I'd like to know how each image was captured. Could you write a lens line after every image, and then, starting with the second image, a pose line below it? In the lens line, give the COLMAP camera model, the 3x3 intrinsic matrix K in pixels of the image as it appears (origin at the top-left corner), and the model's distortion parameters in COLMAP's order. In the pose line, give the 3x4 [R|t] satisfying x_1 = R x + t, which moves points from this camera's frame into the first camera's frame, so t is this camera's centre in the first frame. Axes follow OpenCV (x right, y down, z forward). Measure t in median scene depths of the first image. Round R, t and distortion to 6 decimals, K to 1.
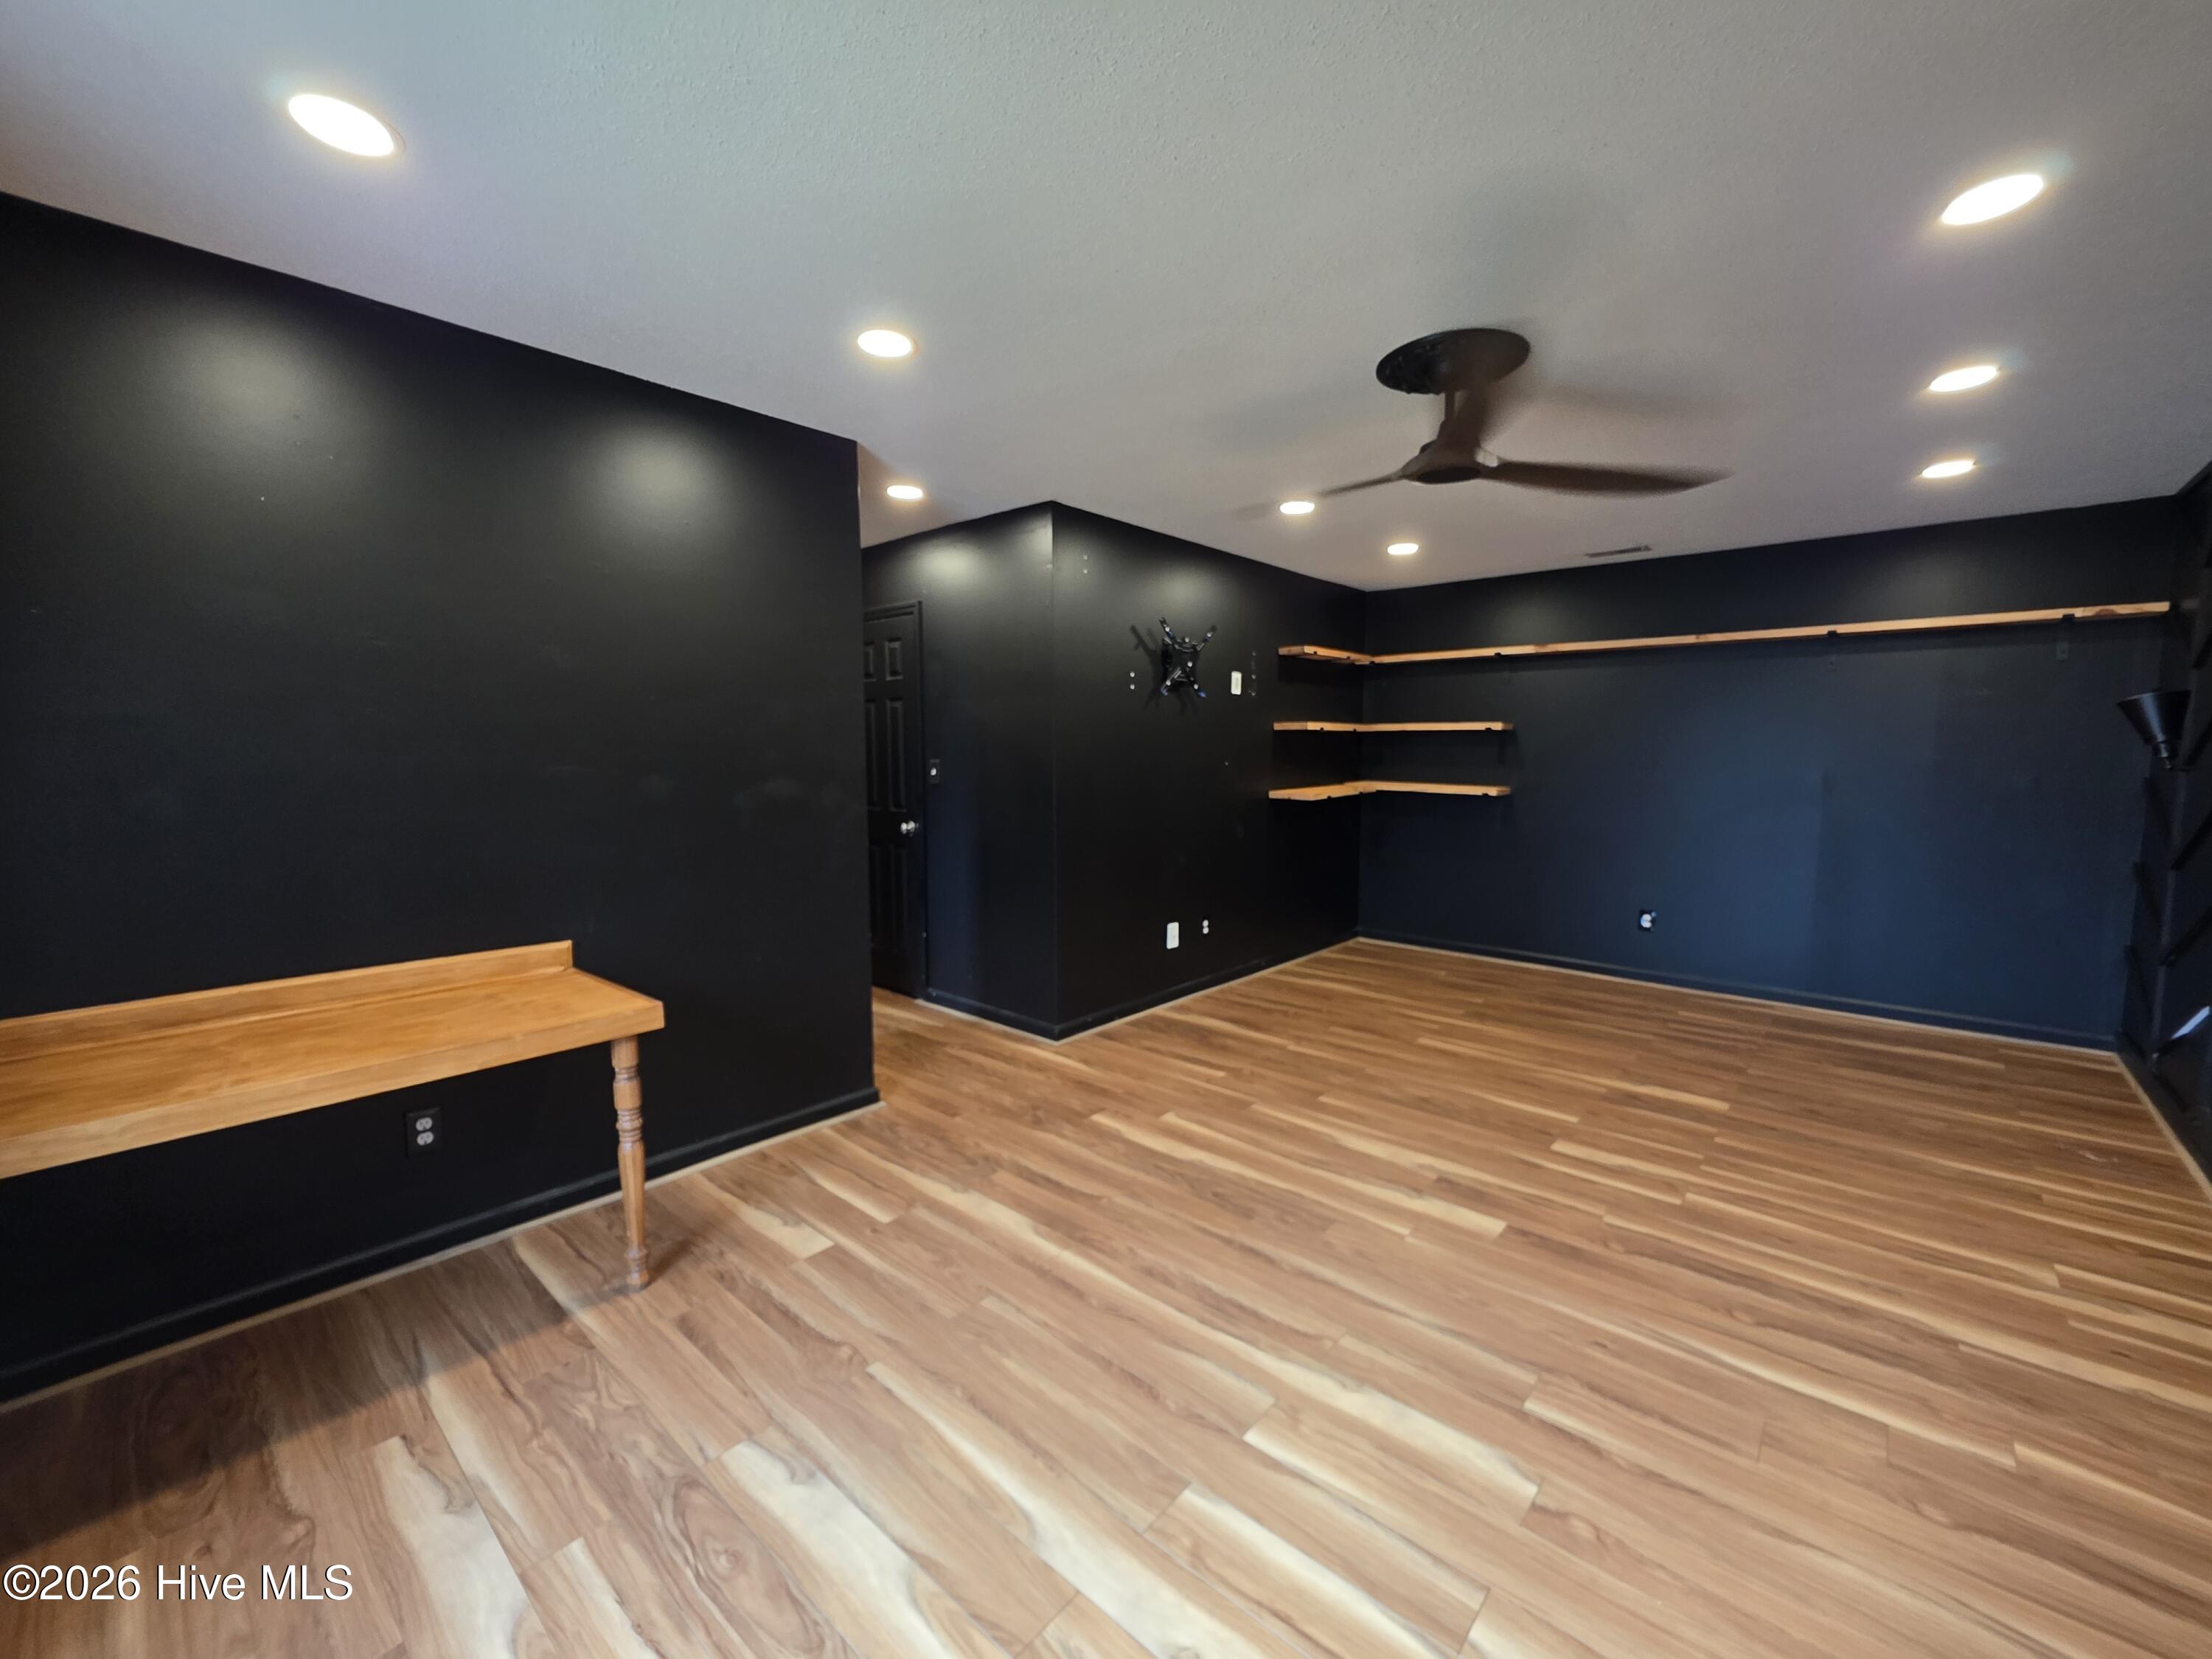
lens RADIAL K [[882.7, 0, 1118.7], [0, 882.7, 830.3], [0, 0, 1]] dist [-0.001258, 0.001167]
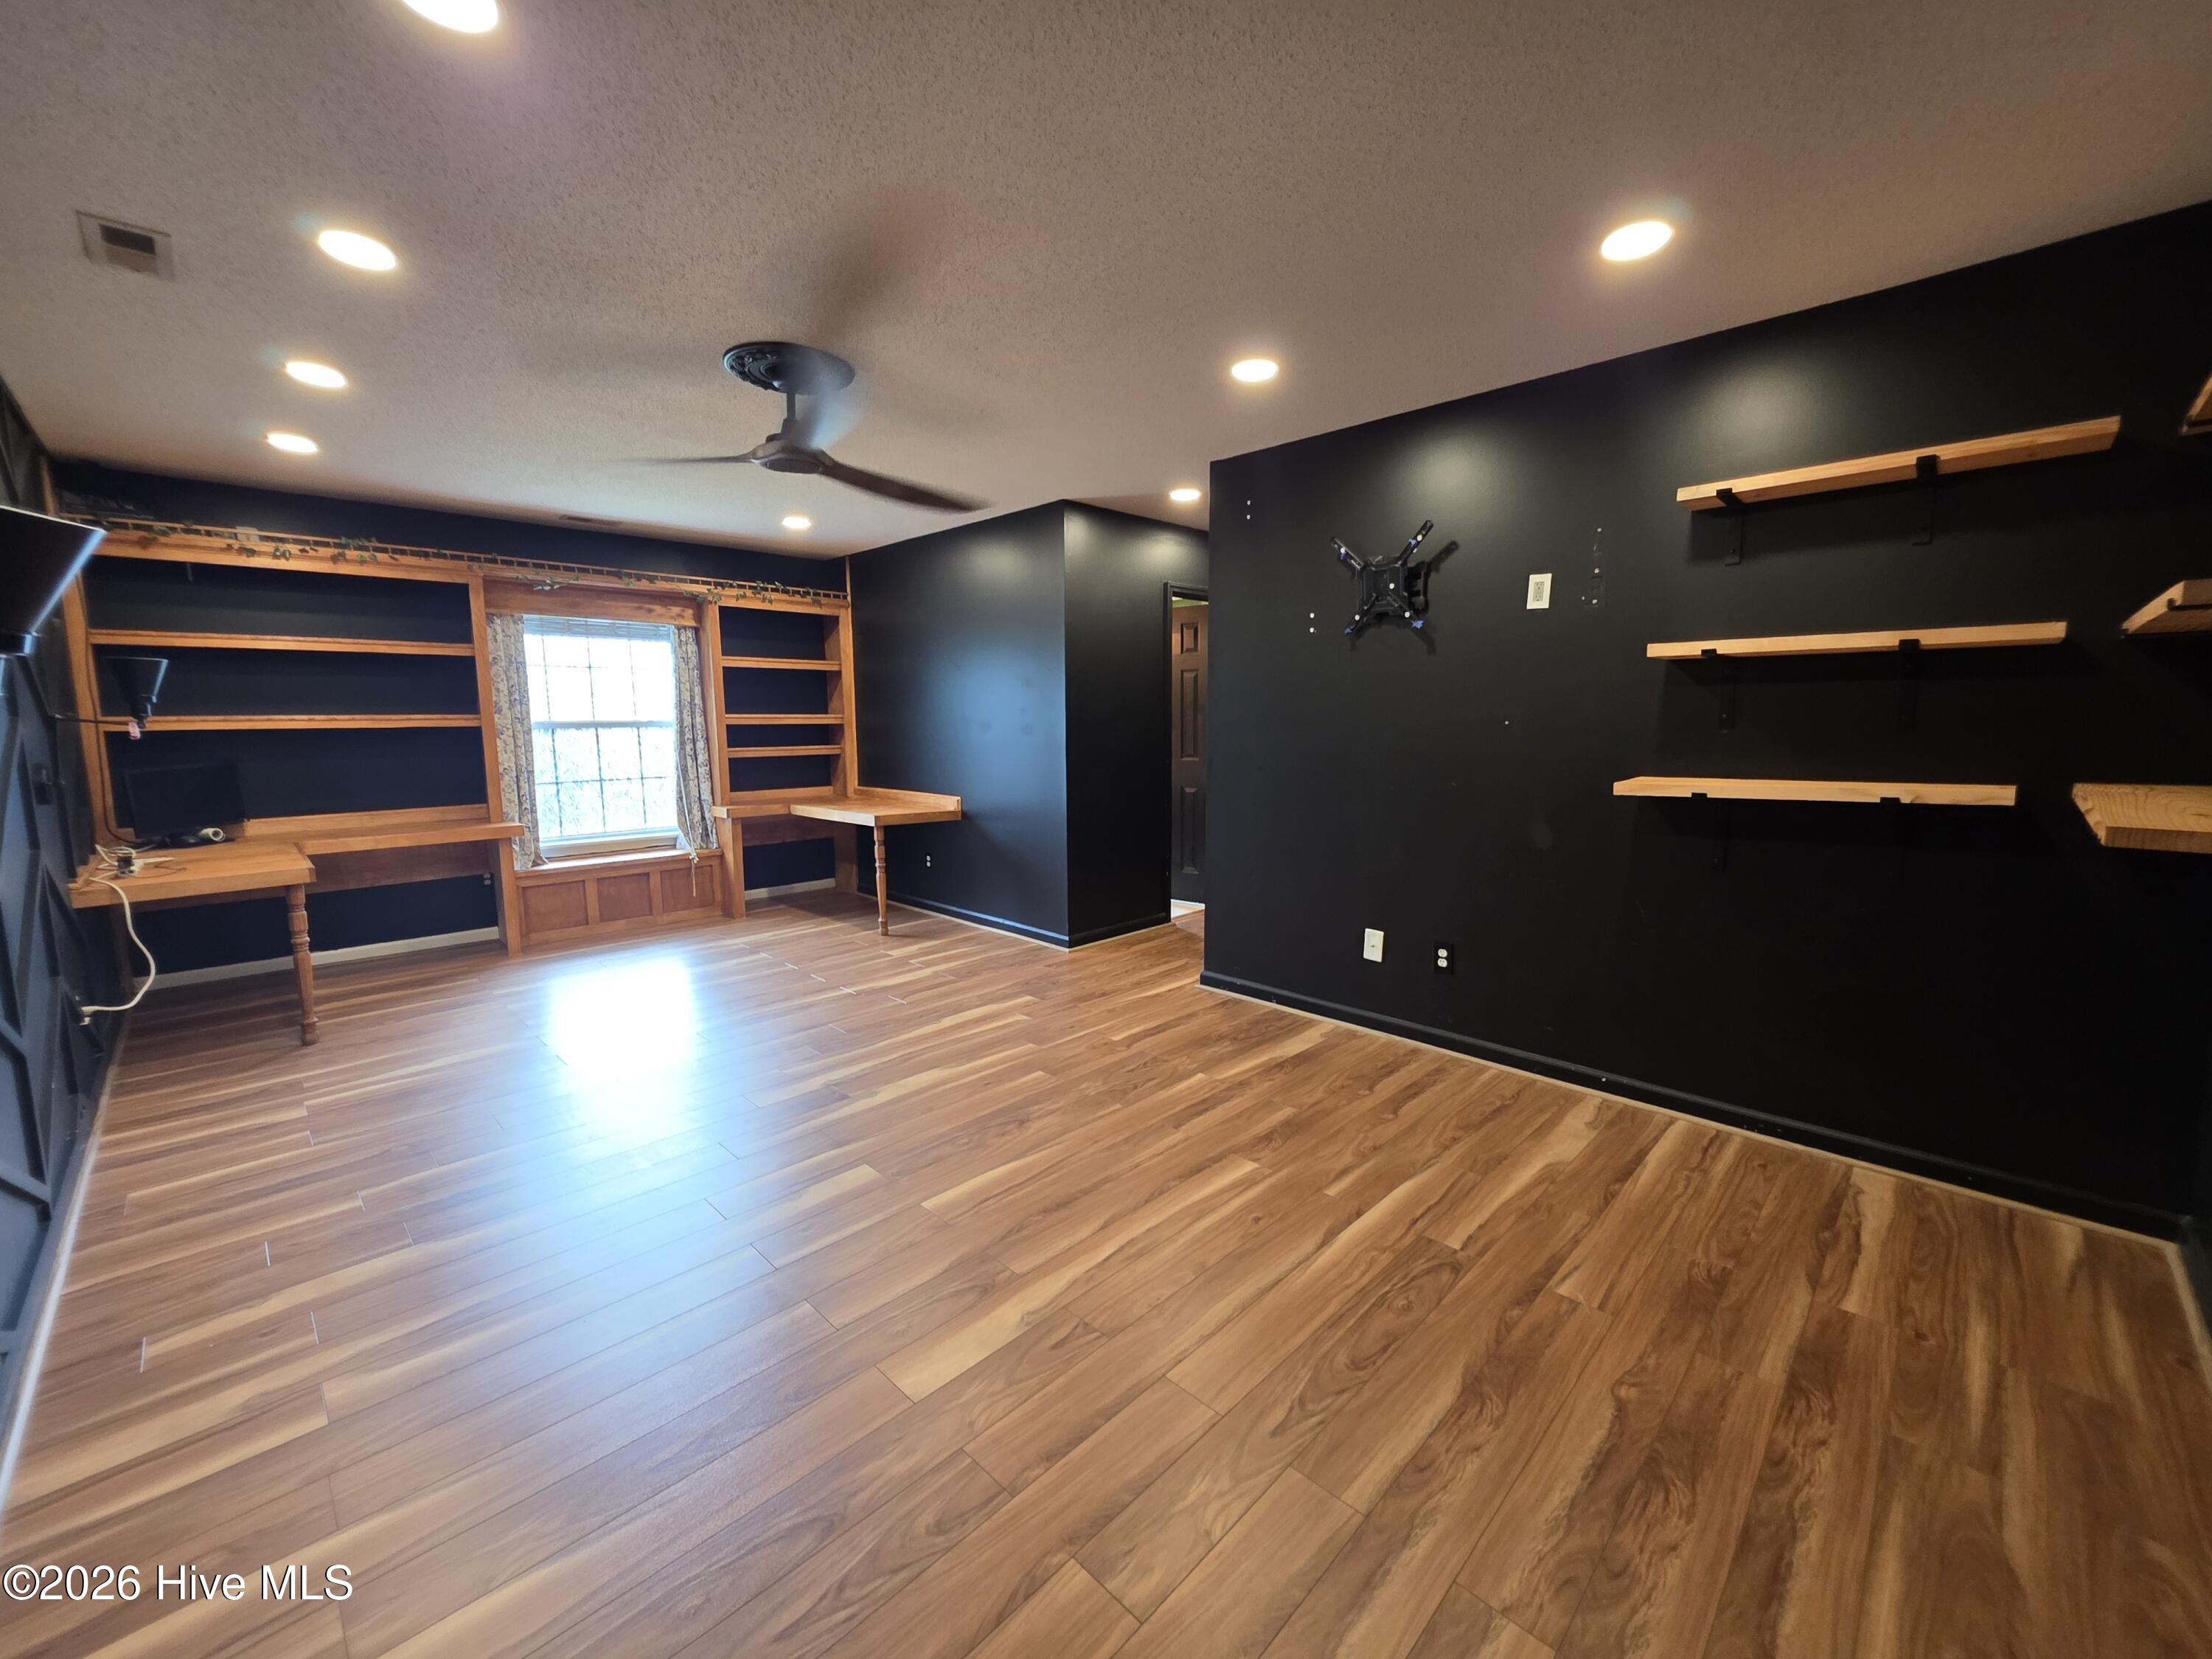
lens RADIAL K [[882.7, 0, 1118.0], [0, 882.7, 824.8], [0, 0, 1]] dist [-0.001258, 0.001167]
pose [[-0.047700, 0.121333, -0.991465, 1.105599], [-0.087958, 0.988229, 0.125169, -0.083064], [0.994981, 0.093178, -0.036466, 1.065418]]
